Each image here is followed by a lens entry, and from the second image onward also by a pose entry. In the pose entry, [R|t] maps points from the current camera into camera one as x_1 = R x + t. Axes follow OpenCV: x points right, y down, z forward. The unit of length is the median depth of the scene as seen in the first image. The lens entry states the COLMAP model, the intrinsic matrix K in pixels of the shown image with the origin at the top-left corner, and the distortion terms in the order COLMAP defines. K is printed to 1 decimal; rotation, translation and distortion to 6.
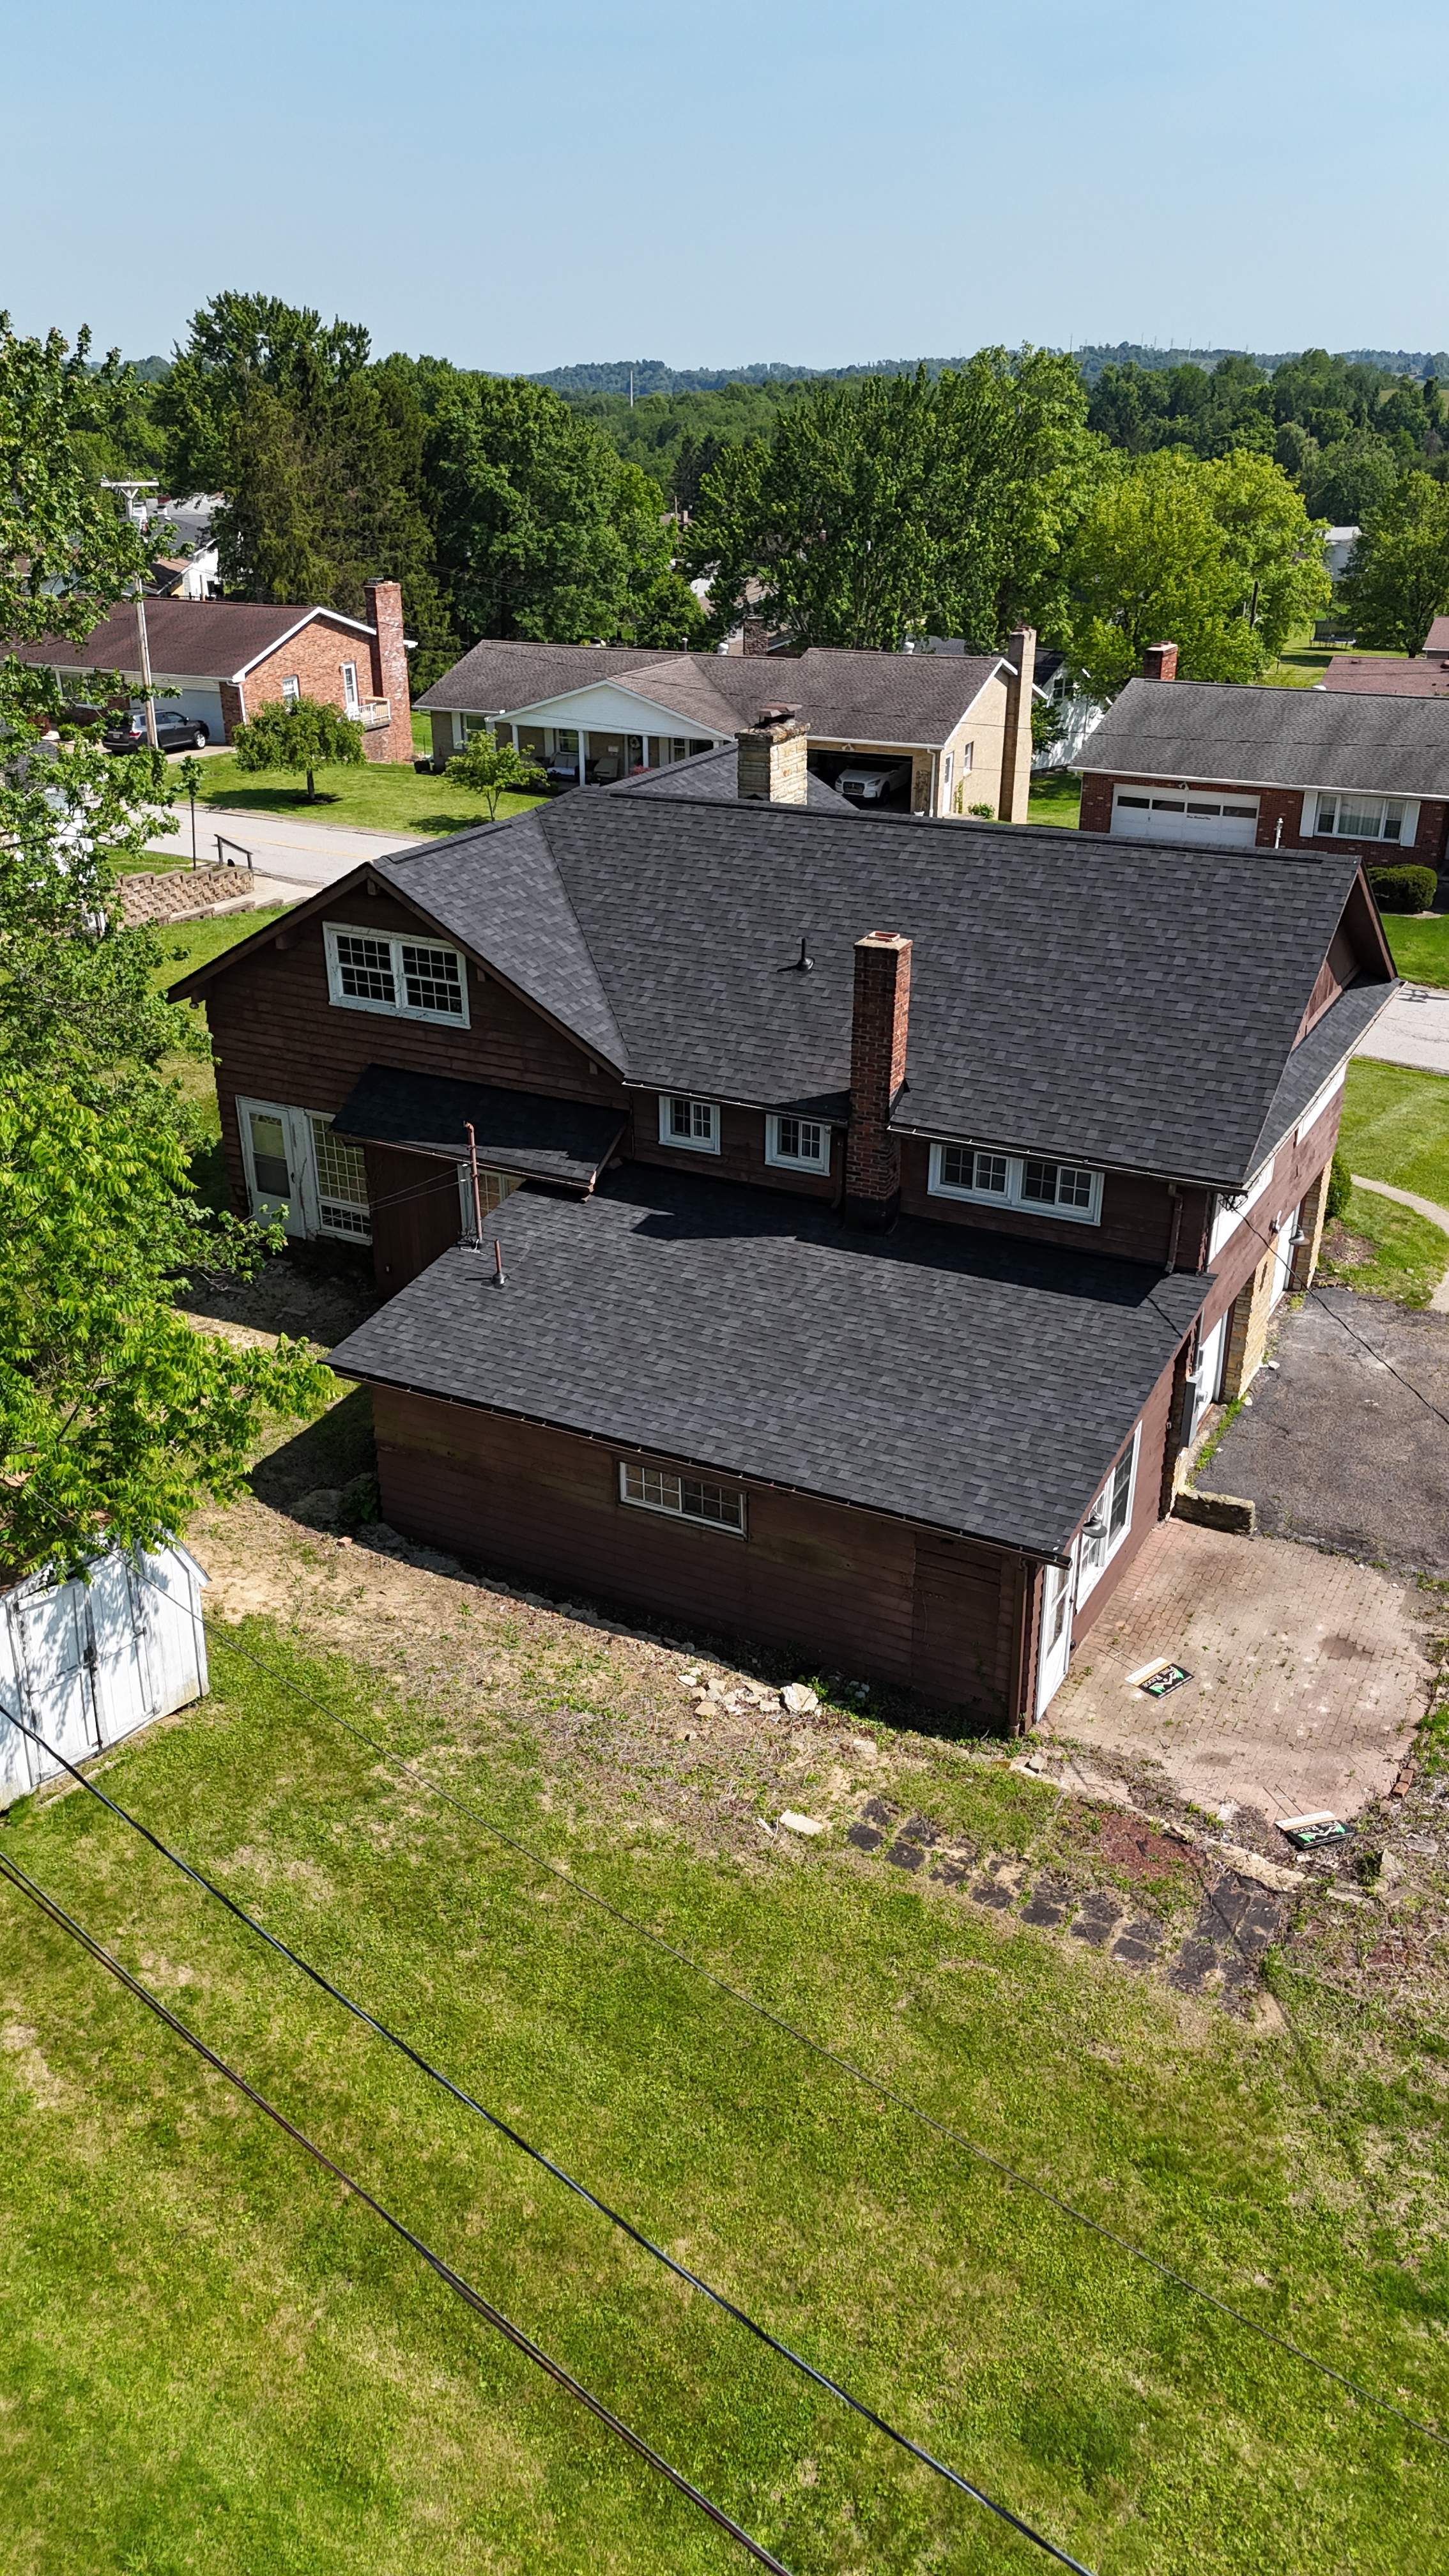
lens RADIAL K [[1947.9, 0, 722.8], [0, 1947.9, 1291.1], [0, 0, 1]] dist [0.000208, -0.000512]
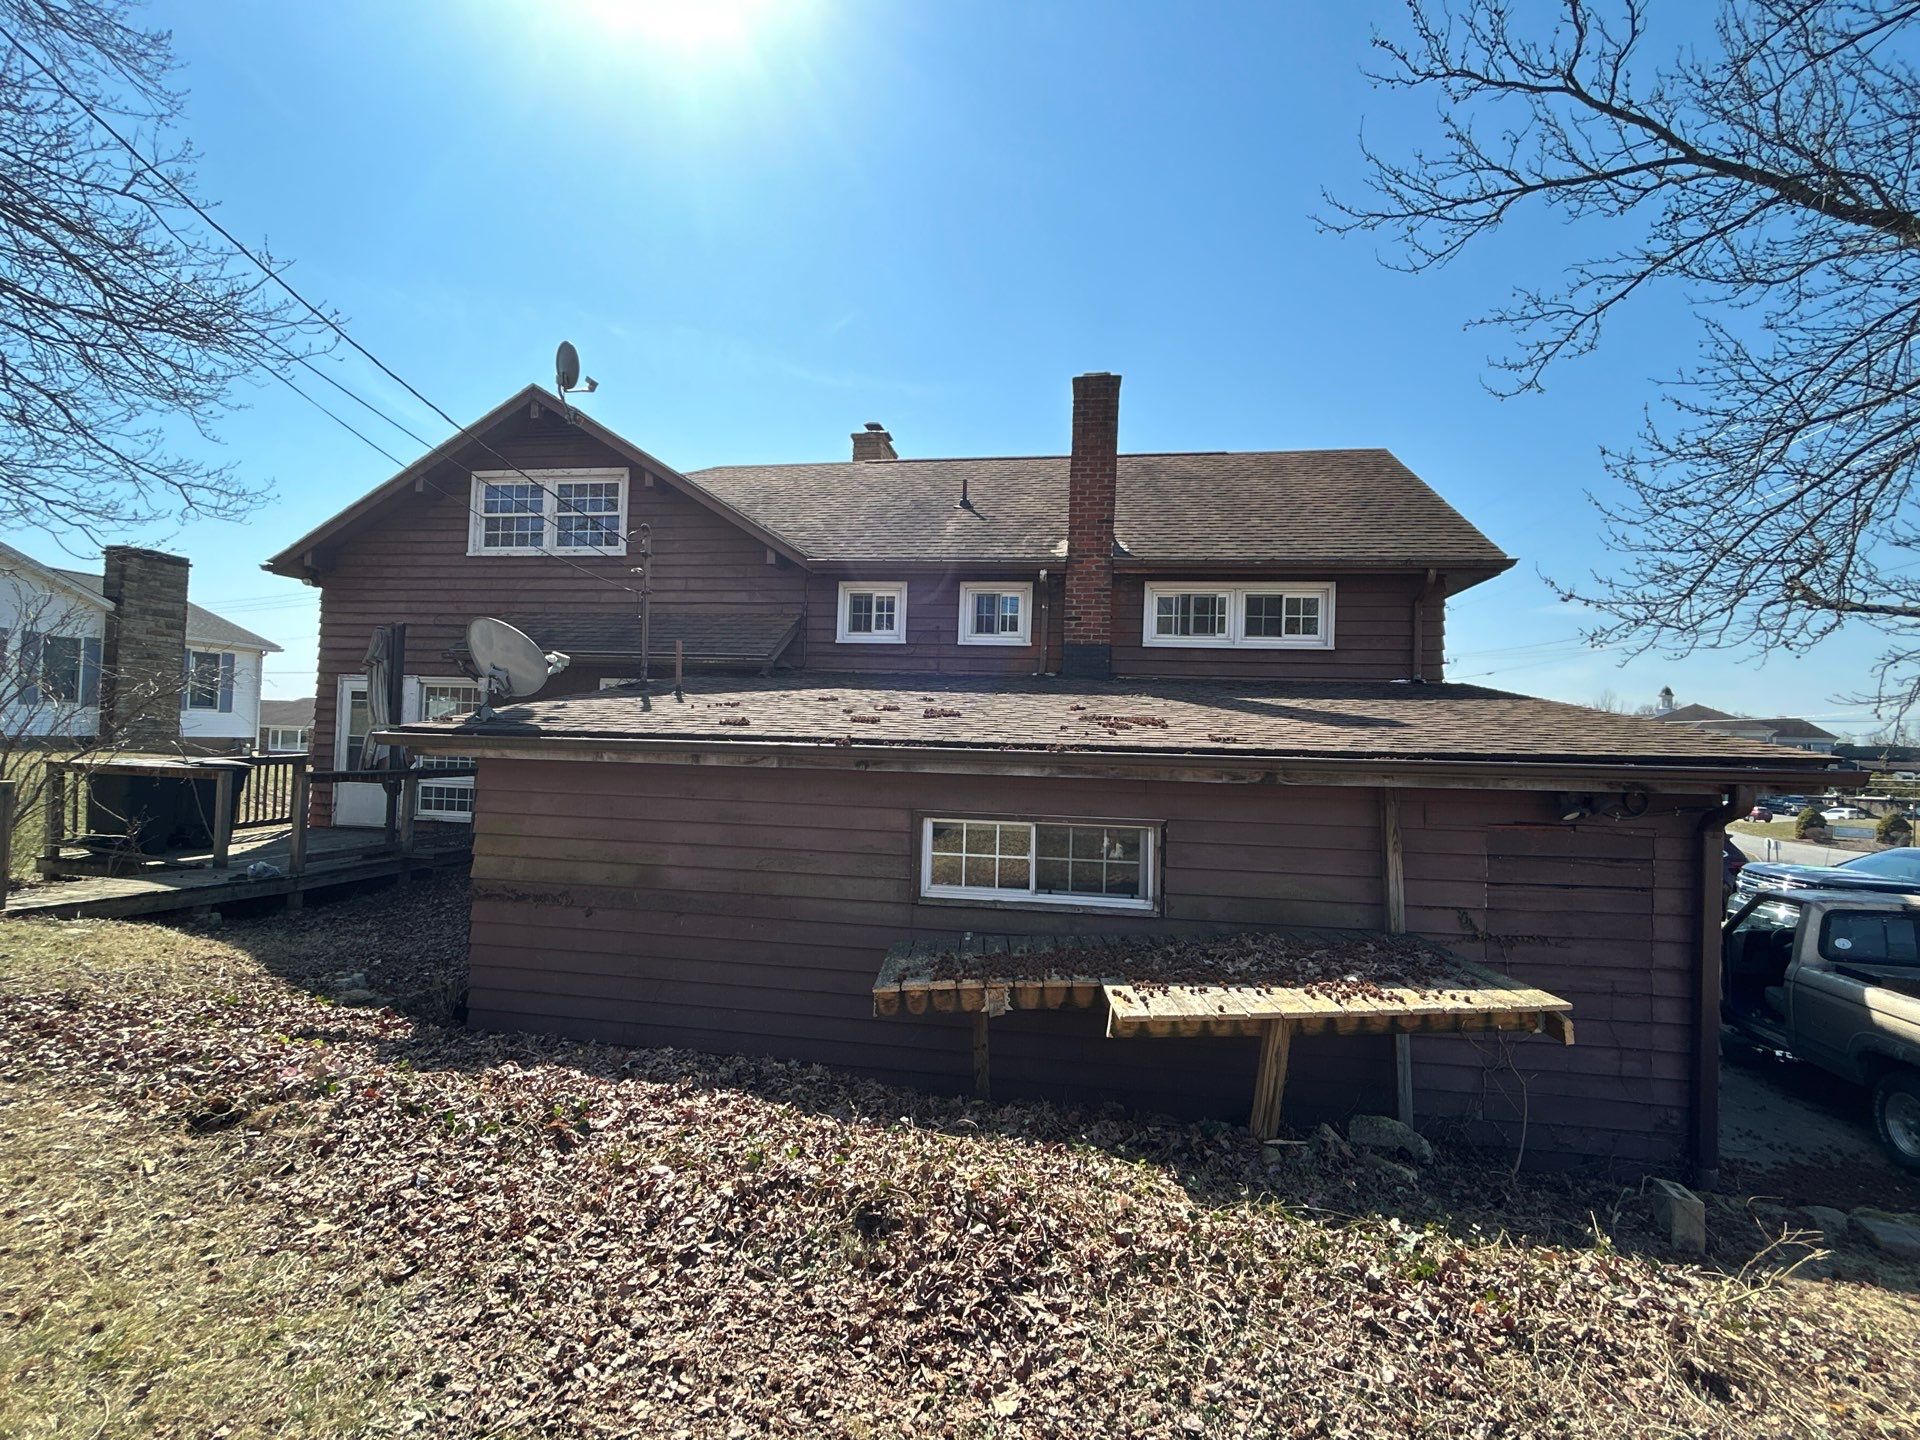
lens RADIAL K [[872.6, 0, 962.0], [0, 872.6, 723.1], [0, 0, 1]] dist [-0.017983, -0.000091]
pose [[0.944948, 0.045078, 0.324100, -0.115901], [0.106713, 0.893861, -0.435459, 0.159342], [-0.309330, 0.446072, 0.839842, 0.663319]]
